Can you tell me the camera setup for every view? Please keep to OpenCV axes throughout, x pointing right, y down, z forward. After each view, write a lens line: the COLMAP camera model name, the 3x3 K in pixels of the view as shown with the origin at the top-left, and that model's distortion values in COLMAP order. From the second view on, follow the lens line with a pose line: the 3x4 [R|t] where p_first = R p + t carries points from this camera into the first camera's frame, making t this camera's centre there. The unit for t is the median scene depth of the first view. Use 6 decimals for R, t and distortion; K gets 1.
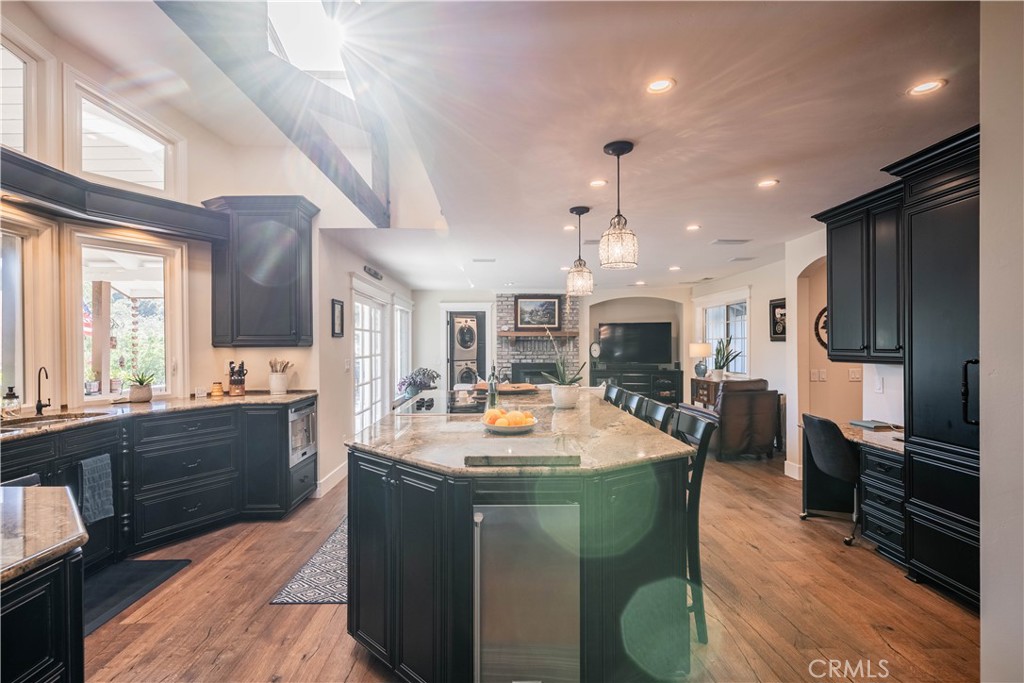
lens RADIAL K [[487.3, 0, 512.0], [0, 487.3, 341.5], [0, 0, 1]] dist [-0.001091, -0.000077]
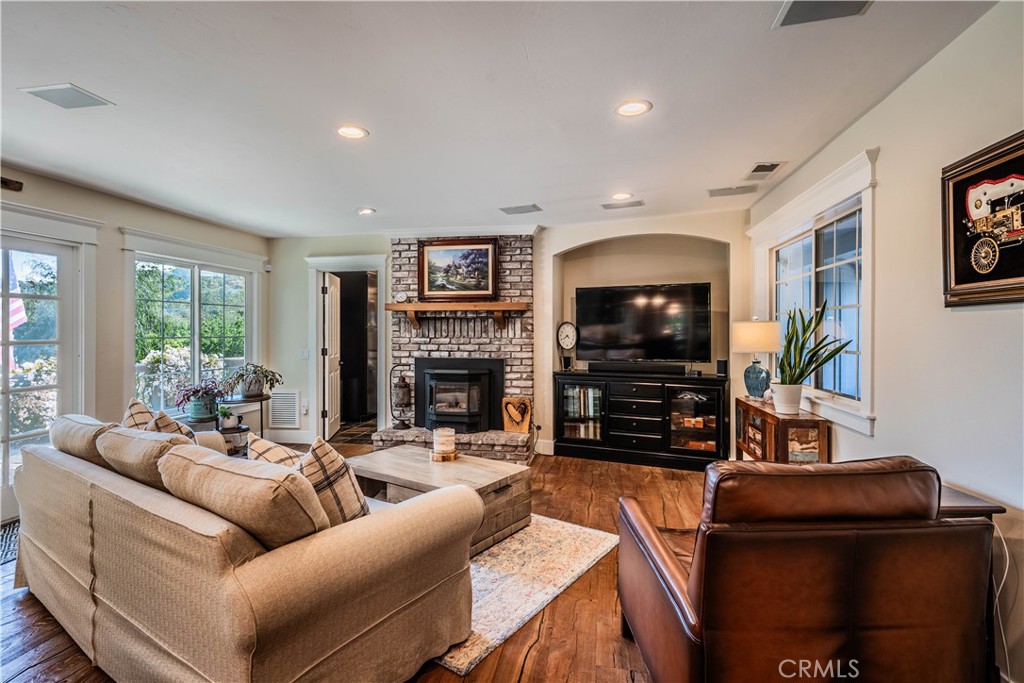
lens RADIAL K [[493.9, 0, 506.4], [0, 493.9, 327.6], [0, 0, 1]] dist [-0.002569, -0.000330]
pose [[0.977147, 0.001230, -0.212562, 0.230807], [-0.001193, 0.999999, 0.000300, 0.008443], [0.212563, -0.000040, 0.977147, 0.449809]]
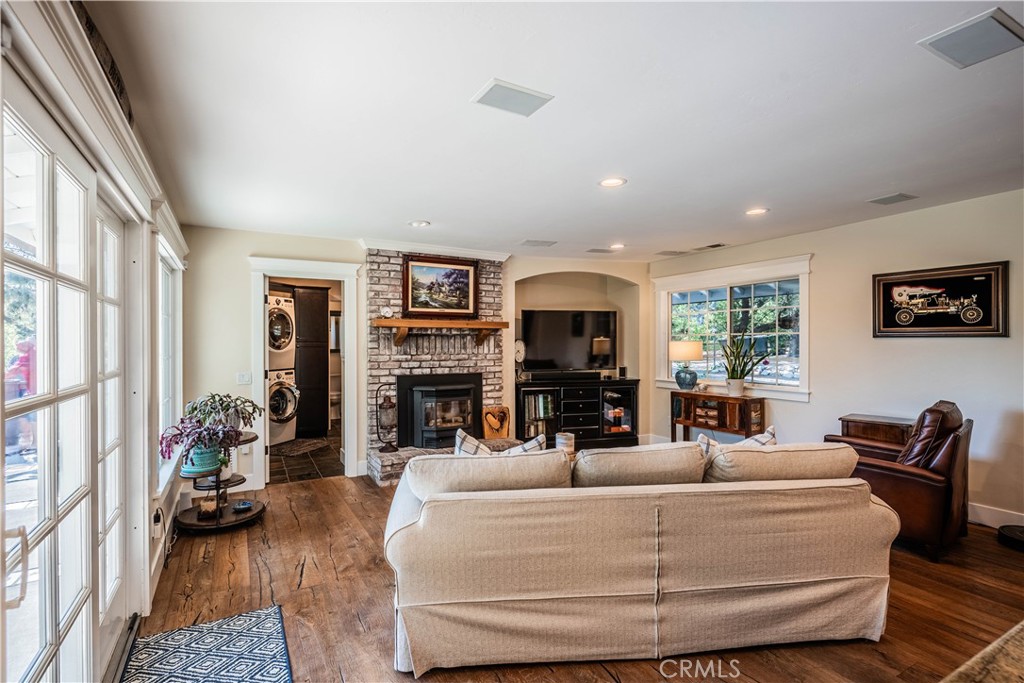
lens RADIAL K [[487.3, 0, 512.0], [0, 487.3, 341.5], [0, 0, 1]] dist [-0.001091, -0.000077]
pose [[0.884937, 0.001508, 0.465708, -0.143061], [-0.003796, 0.999985, 0.003974, 0.002593], [-0.465695, -0.005285, 0.884930, 0.447200]]
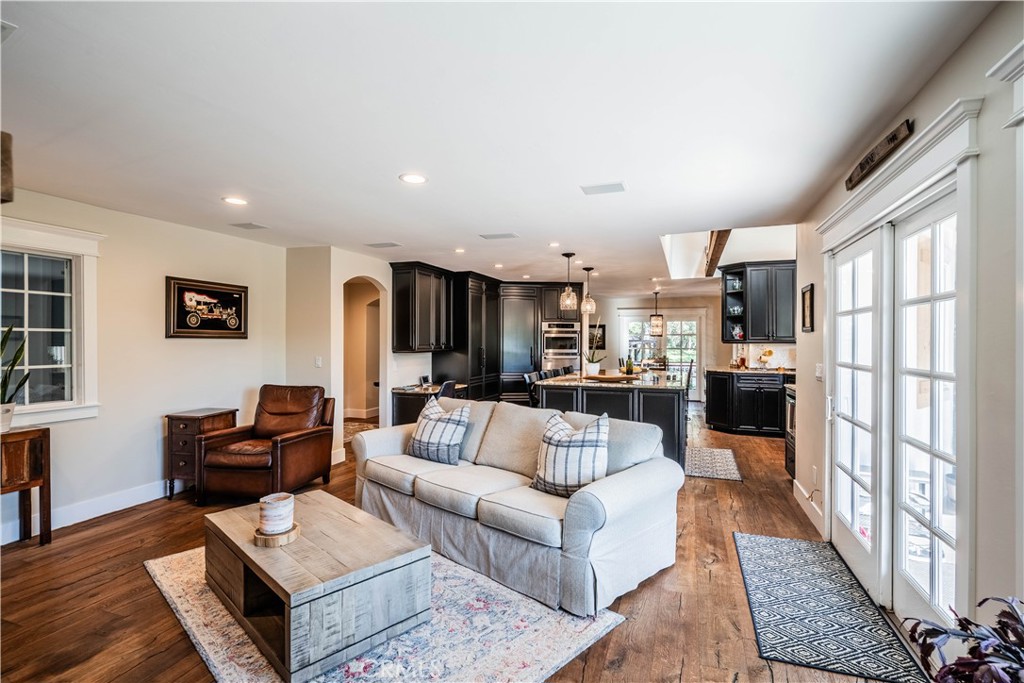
lens RADIAL K [[487.3, 0, 512.0], [0, 487.3, 341.5], [0, 0, 1]] dist [-0.001091, -0.000077]
pose [[-0.929983, 0.002697, 0.367592, -0.106808], [-0.000224, 0.999969, -0.007903, 0.006366], [-0.367601, -0.007432, -0.929954, 1.001492]]
